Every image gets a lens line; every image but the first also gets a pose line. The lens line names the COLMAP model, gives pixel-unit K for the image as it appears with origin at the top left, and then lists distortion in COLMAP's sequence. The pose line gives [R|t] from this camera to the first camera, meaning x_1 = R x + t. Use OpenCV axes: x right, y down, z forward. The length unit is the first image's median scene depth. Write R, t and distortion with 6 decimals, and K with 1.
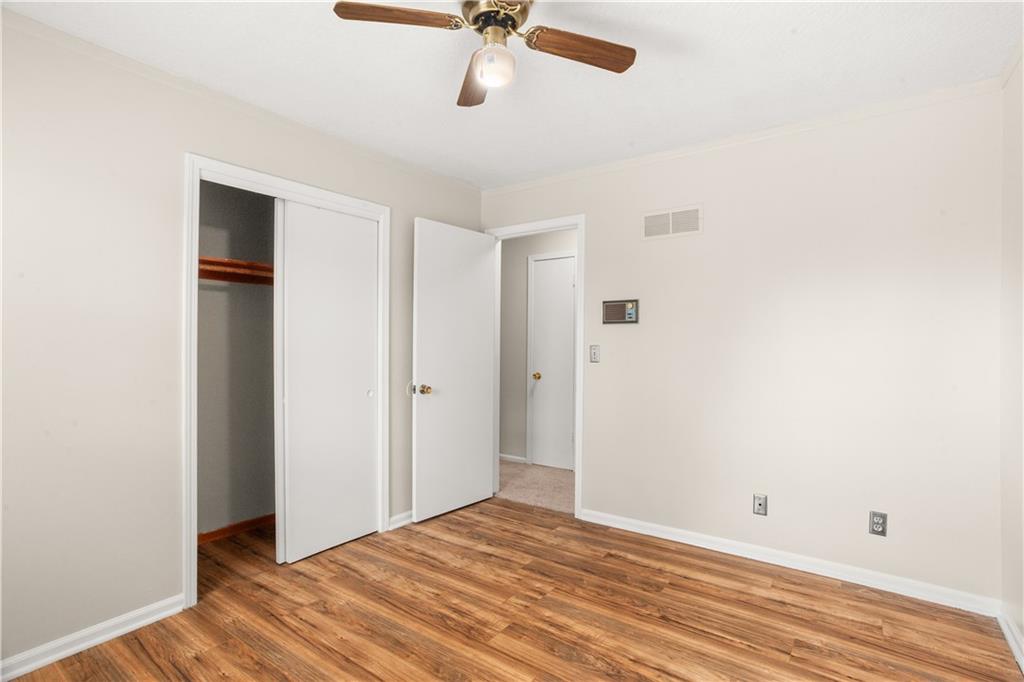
lens RADIAL K [[491.5, 0, 512.0], [0, 491.5, 335.2], [0, 0, 1]] dist [-0.047158, 0.028849]
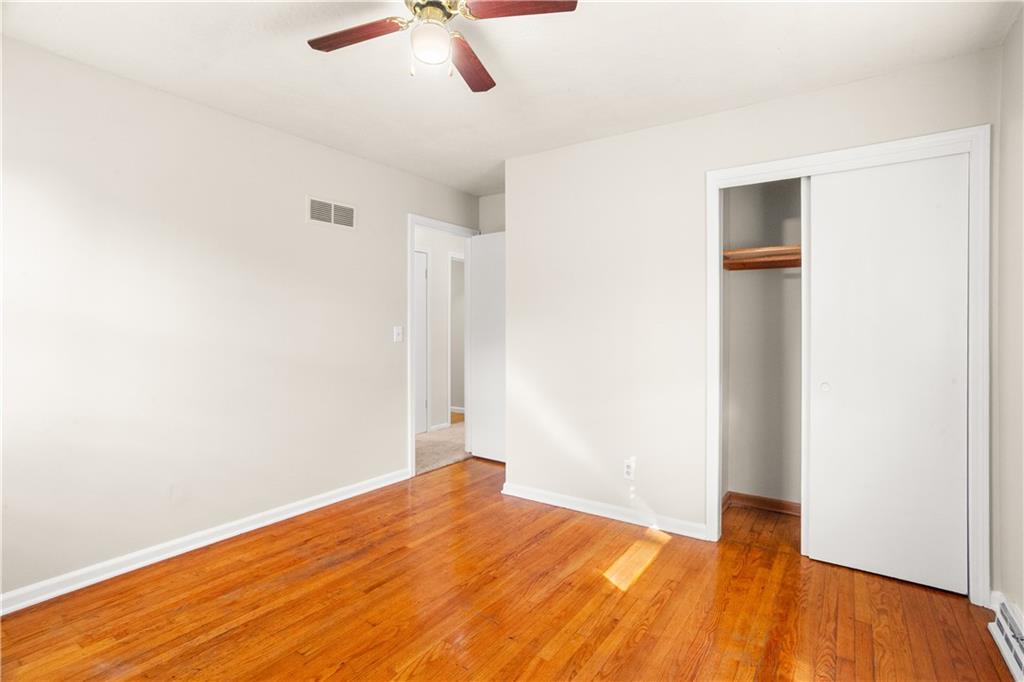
lens RADIAL K [[491.5, 0, 512.0], [0, 491.5, 335.2], [0, 0, 1]] dist [-0.047158, 0.028849]
pose [[0.030830, 0.013718, -0.999430, 0.503584], [0.013771, 0.999805, 0.014148, 0.010544], [0.999430, -0.014199, 0.030635, 0.427840]]
